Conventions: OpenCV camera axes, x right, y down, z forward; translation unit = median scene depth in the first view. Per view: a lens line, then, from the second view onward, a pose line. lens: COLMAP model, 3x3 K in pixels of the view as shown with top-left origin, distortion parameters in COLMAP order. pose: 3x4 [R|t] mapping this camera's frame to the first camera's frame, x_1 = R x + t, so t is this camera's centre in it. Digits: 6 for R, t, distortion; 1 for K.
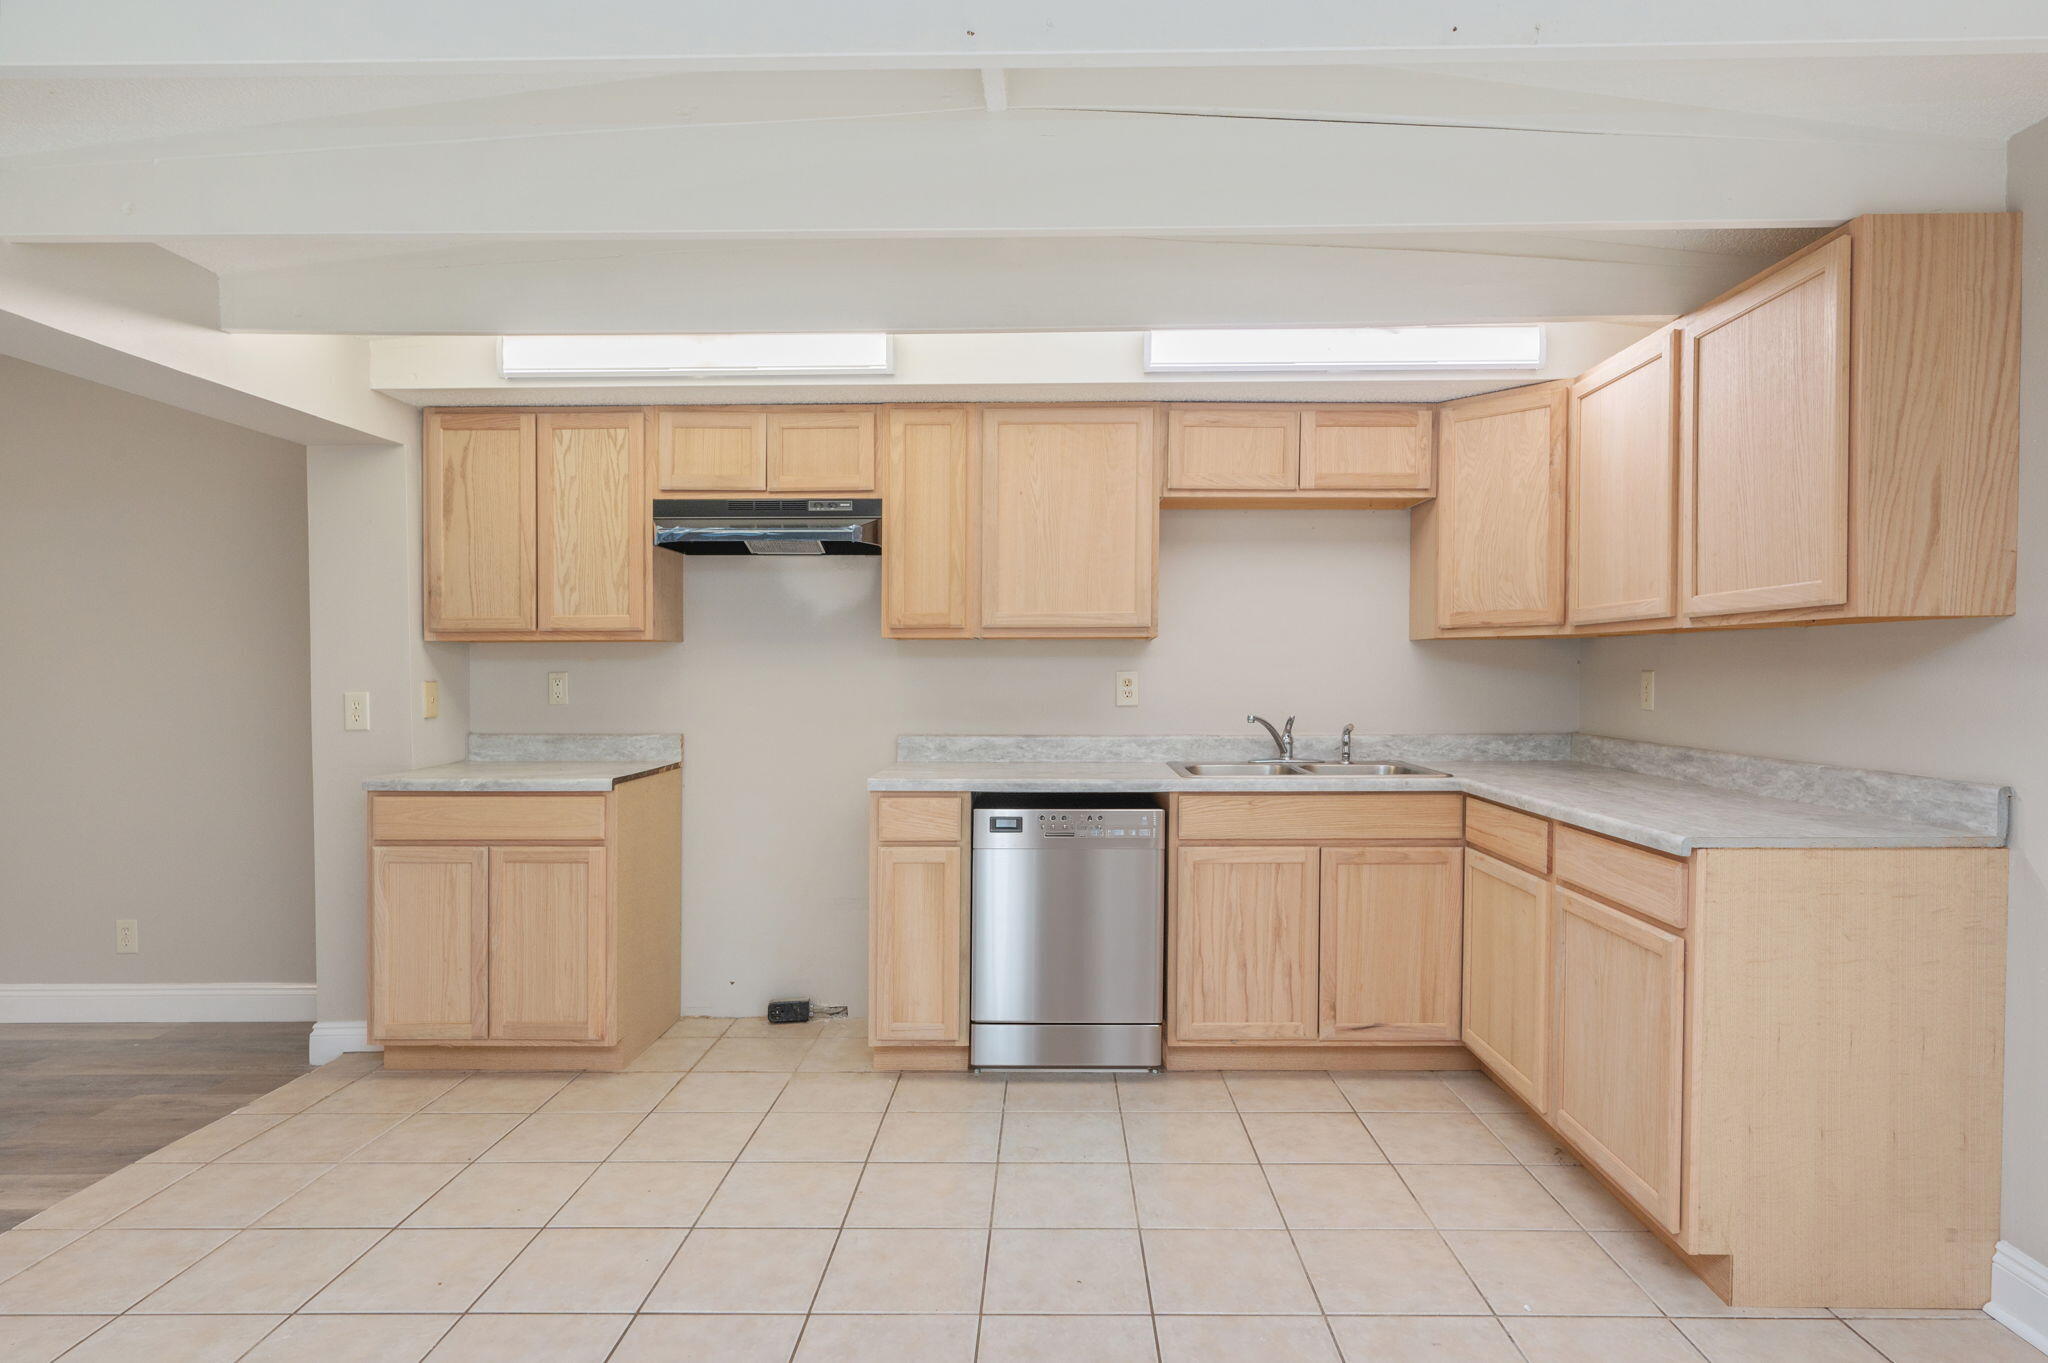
lens RADIAL K [[1153.0, 0, 1042.4], [0, 1153.0, 673.9], [0, 0, 1]] dist [-0.001391, 0.001324]
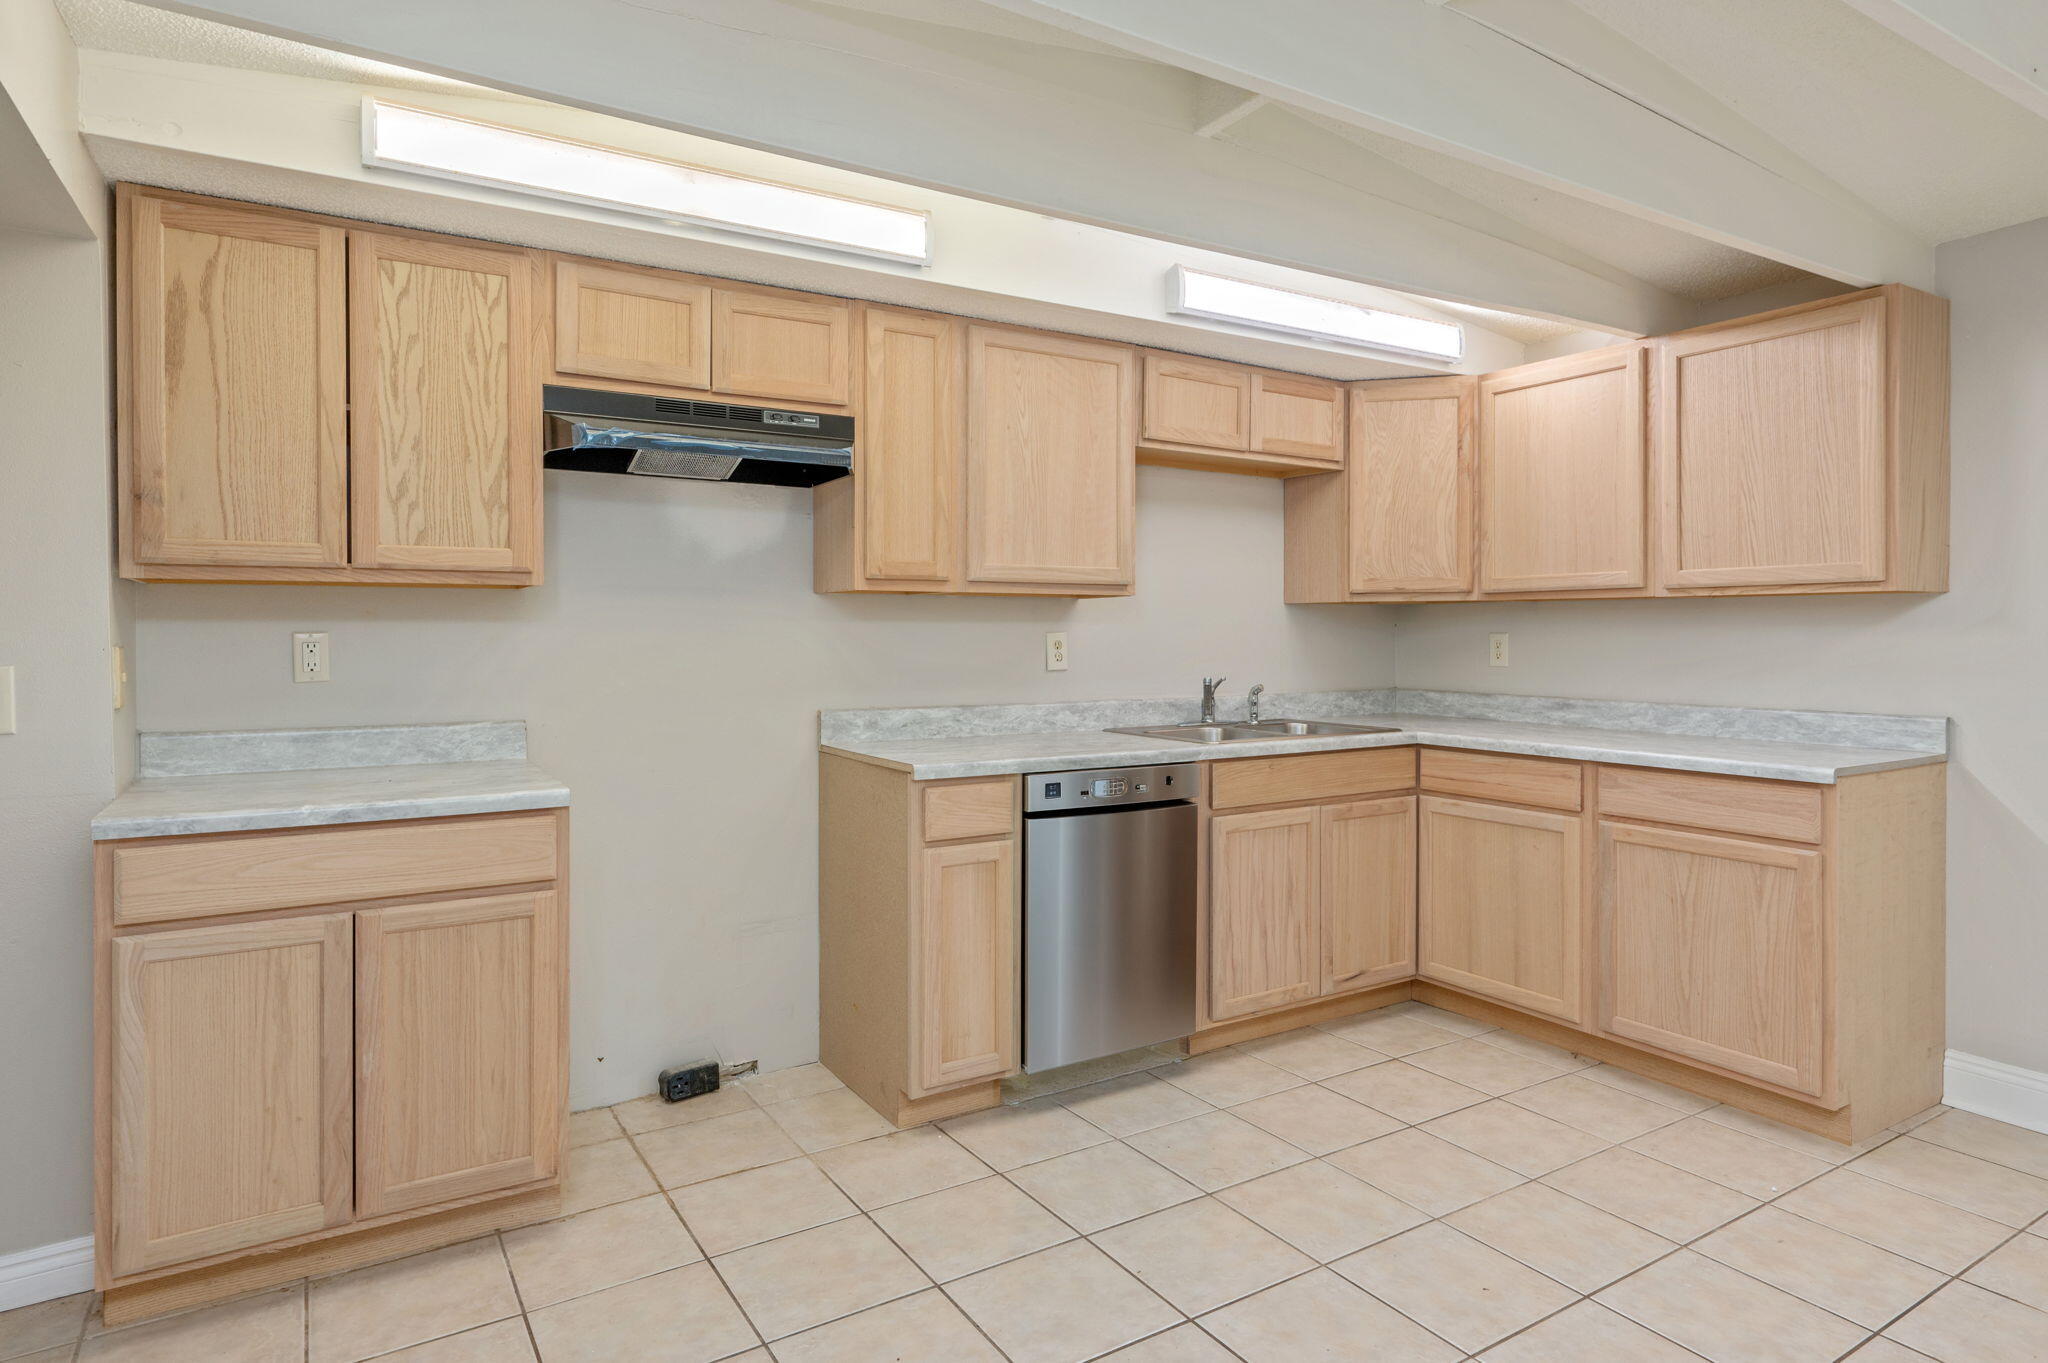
lens RADIAL K [[1163.5, 0, 1063.8], [0, 1163.5, 631.1], [0, 0, 1]] dist [0.000218, -0.000006]
pose [[0.836170, 0.002849, 0.548463, -0.470443], [0.000189, 0.999985, -0.005482, 0.001800], [-0.548471, 0.004687, 0.836157, 0.245628]]
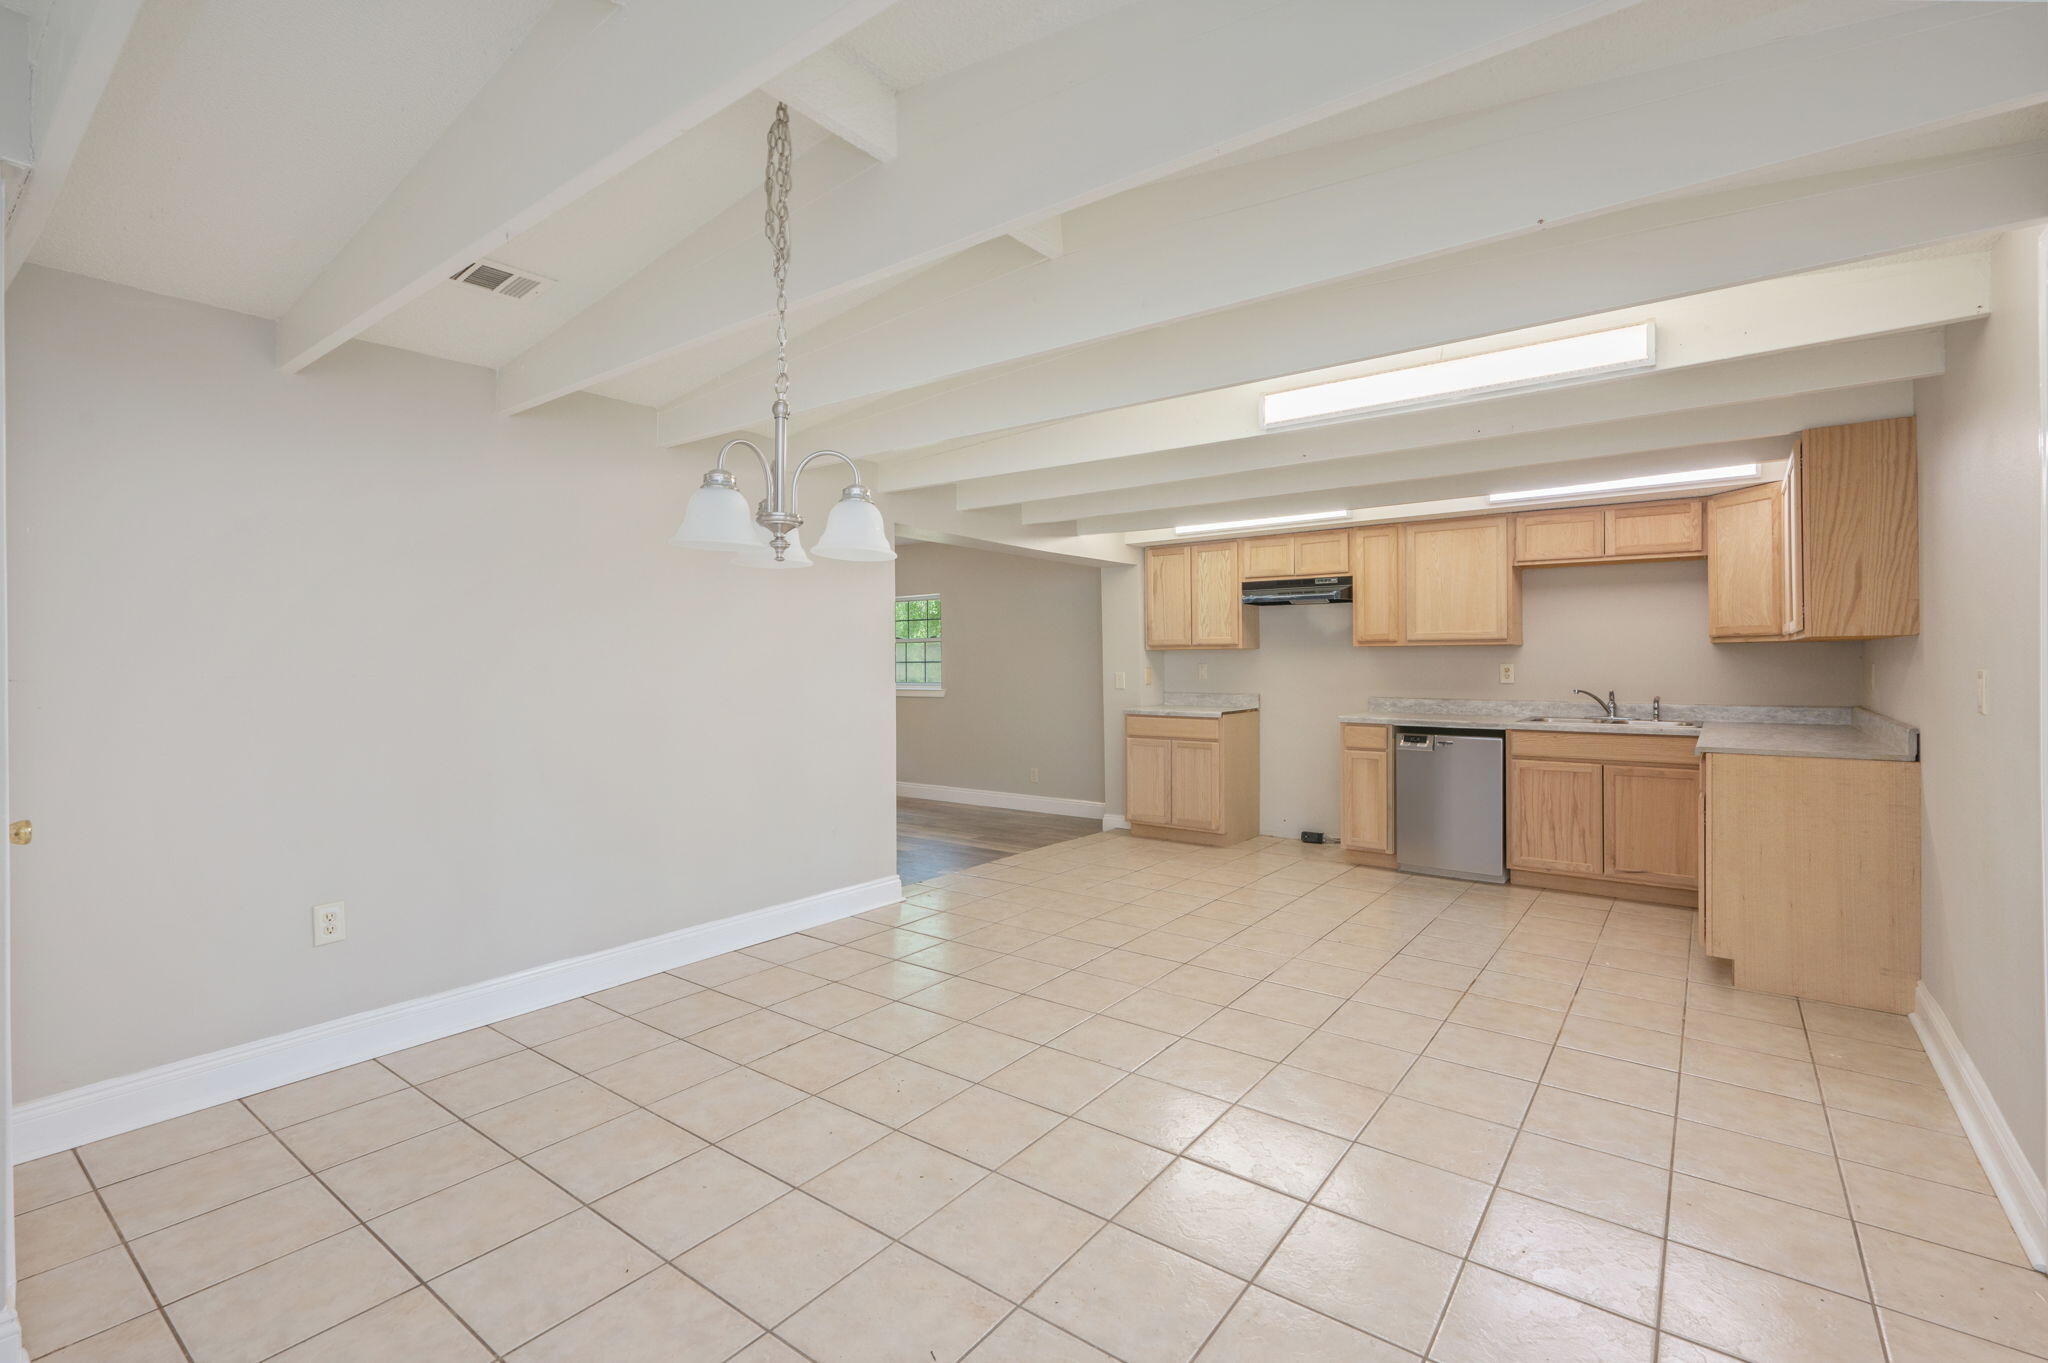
lens RADIAL K [[904.8, 0, 1006.7], [0, 904.8, 630.6], [0, 0, 1]] dist [0.001917, 0.000169]
pose [[0.796925, -0.021355, -0.603701, 0.326524], [-0.000329, 0.999359, -0.035785, -0.003201], [0.604079, 0.028717, 0.796407, -0.594294]]
